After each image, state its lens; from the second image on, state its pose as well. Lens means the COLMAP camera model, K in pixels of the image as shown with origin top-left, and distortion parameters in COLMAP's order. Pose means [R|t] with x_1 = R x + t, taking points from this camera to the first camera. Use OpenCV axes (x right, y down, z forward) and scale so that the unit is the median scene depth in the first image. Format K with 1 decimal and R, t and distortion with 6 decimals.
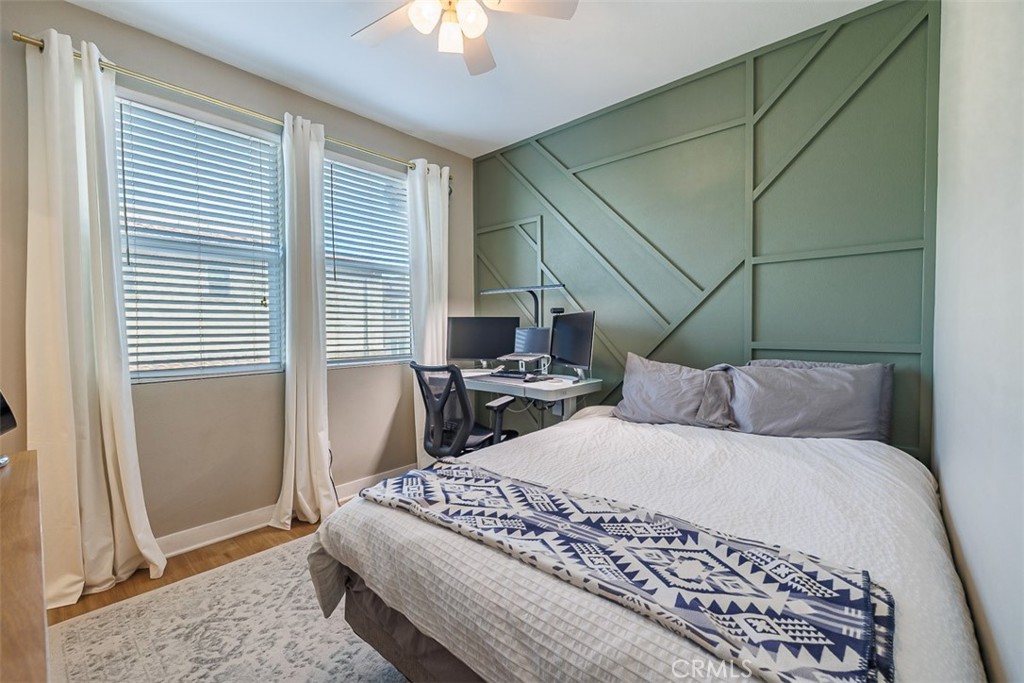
lens RADIAL K [[430.0, 0, 512.5], [0, 430.0, 336.7], [0, 0, 1]] dist [0.003028, 0.000763]
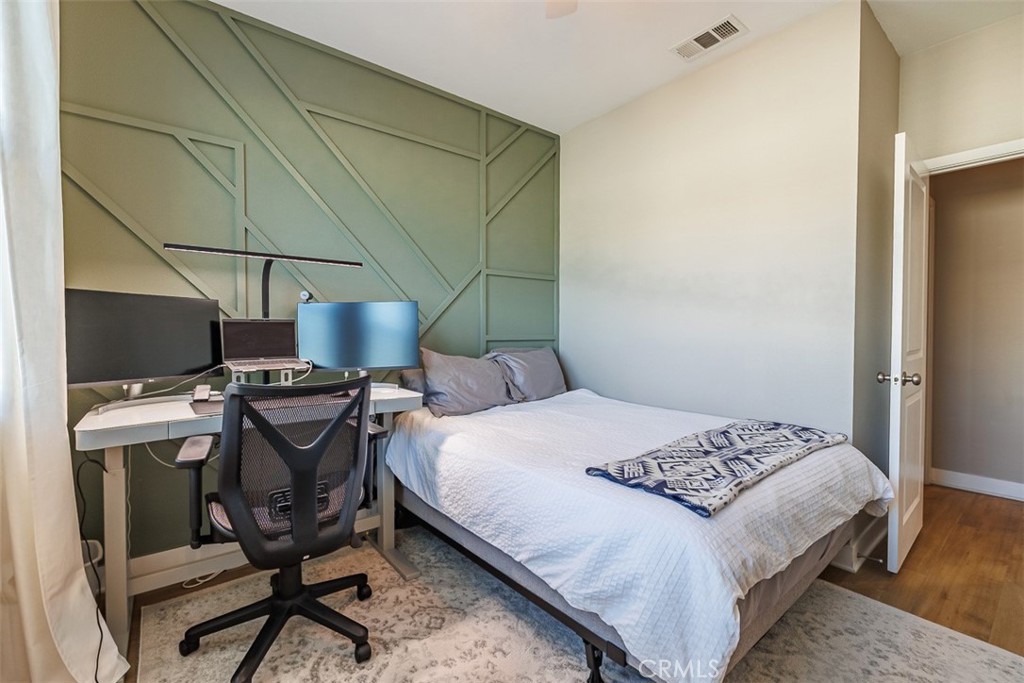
lens RADIAL K [[430.0, 0, 518.7], [0, 430.0, 338.5], [0, 0, 1]] dist [0.003028, 0.000763]
pose [[0.182953, -0.012433, 0.983043, -0.680466], [0.019761, 0.999765, 0.008967, 0.013594], [-0.982923, 0.017786, 0.183155, 0.676856]]
